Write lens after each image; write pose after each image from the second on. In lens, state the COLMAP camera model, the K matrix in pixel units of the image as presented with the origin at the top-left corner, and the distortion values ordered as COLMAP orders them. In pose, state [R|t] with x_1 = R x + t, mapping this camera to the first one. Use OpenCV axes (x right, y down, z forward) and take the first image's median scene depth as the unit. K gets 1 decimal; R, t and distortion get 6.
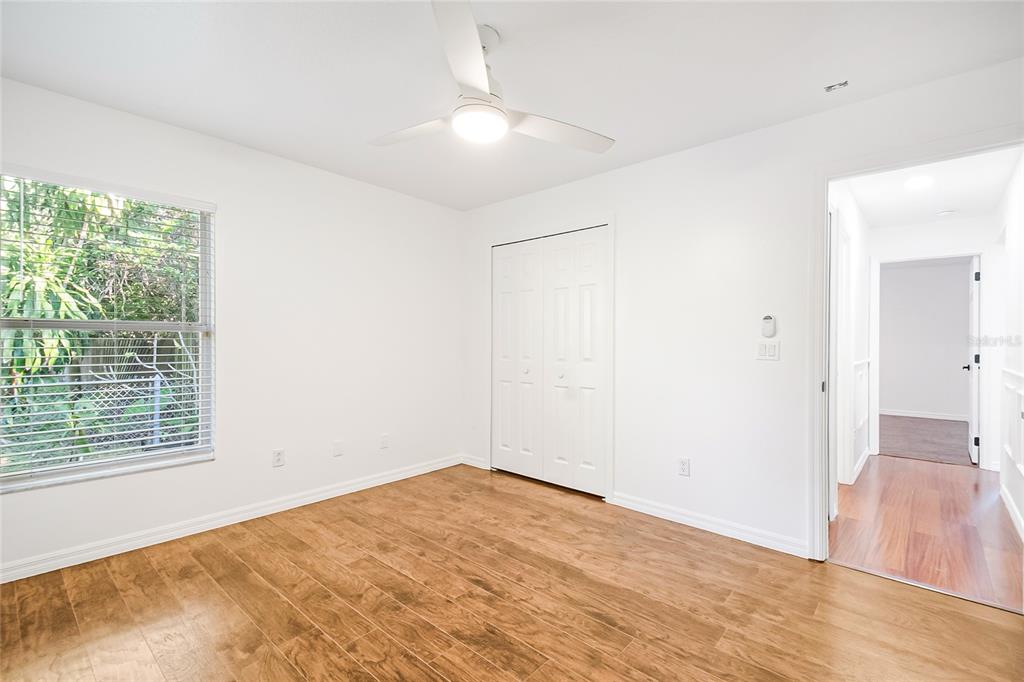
lens RADIAL K [[463.1, 0, 515.7], [0, 463.1, 345.8], [0, 0, 1]] dist [0.033447, -0.000143]
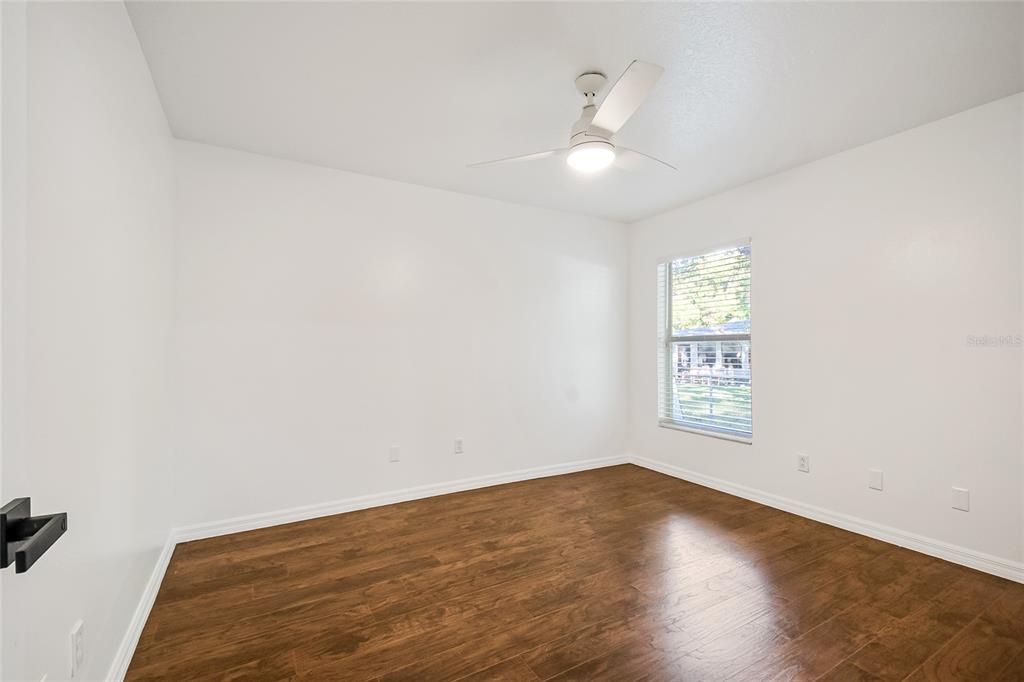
lens RADIAL K [[463.1, 0, 515.7], [0, 463.1, 345.8], [0, 0, 1]] dist [0.033447, -0.000143]
pose [[-0.326315, -0.011870, -0.945187, 0.697753], [-0.004205, 0.999929, -0.011106, -0.003531], [0.945252, 0.000351, -0.326342, 0.771566]]
